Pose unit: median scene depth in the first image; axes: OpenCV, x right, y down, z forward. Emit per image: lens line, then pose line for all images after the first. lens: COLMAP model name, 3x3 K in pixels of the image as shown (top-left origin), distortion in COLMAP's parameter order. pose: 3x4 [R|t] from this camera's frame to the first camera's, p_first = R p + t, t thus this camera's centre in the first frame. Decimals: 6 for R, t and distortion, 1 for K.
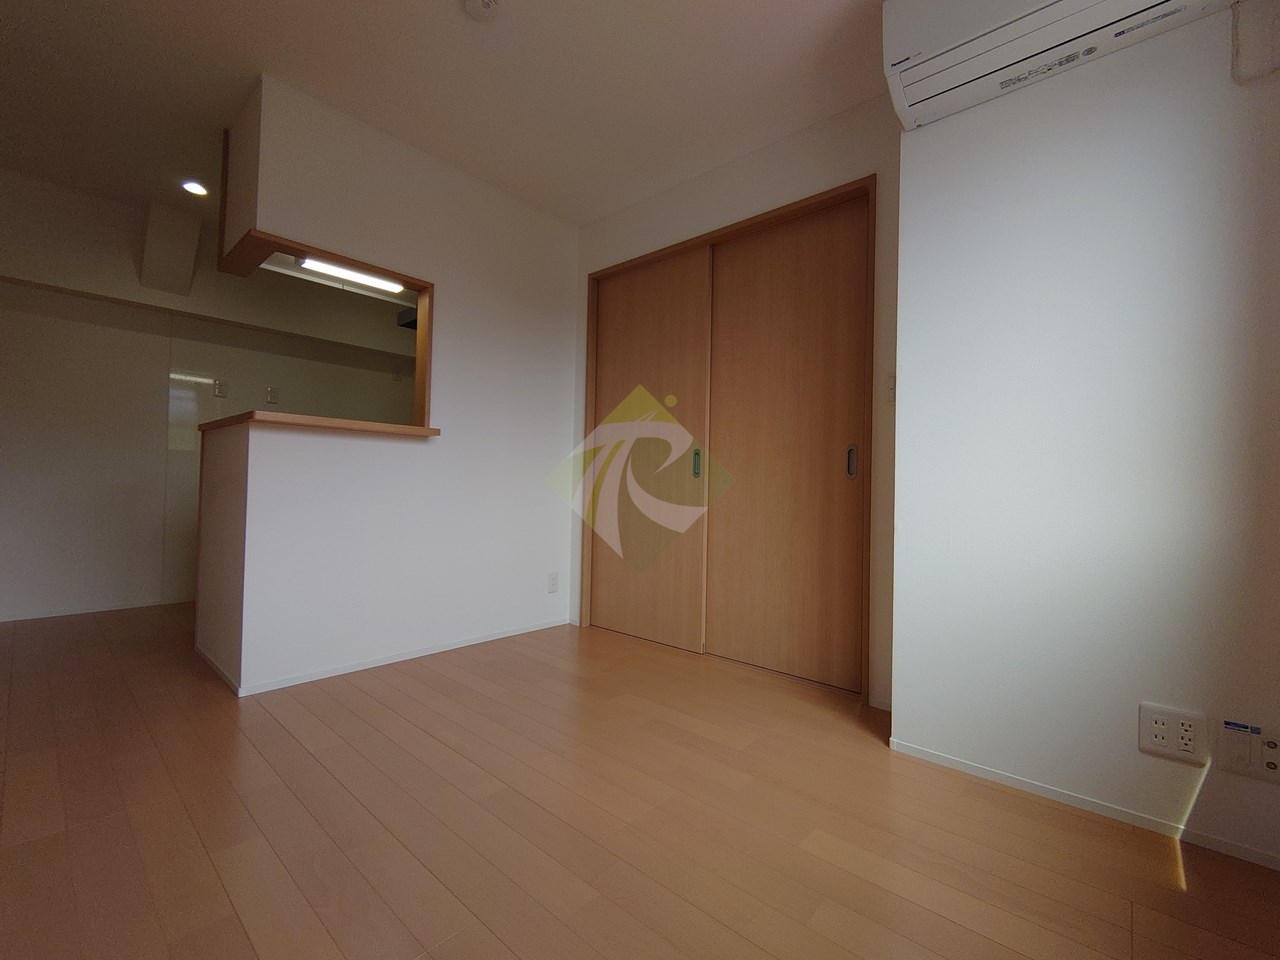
lens RADIAL K [[548.3, 0, 640.2], [0, 548.3, 479.9], [0, 0, 1]] dist [-0.001298, -0.000640]
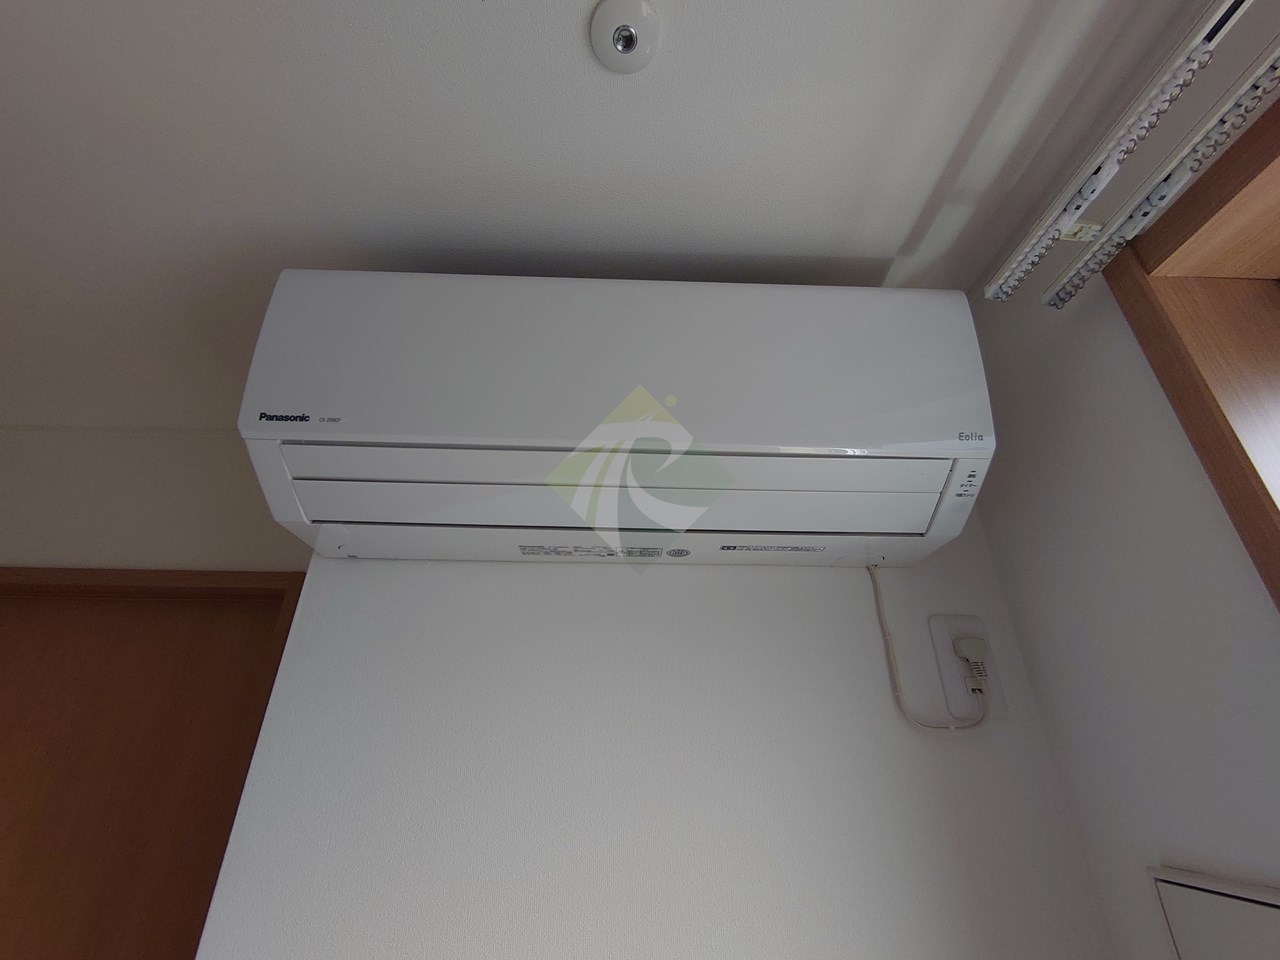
lens RADIAL K [[548.3, 0, 639.8], [0, 548.3, 480.3], [0, 0, 1]] dist [-0.001298, -0.000640]
pose [[0.720407, 0.292124, 0.629028, 0.462438], [0.004224, 0.905103, -0.425172, -0.621477], [-0.693538, 0.308954, 0.650809, 0.672190]]
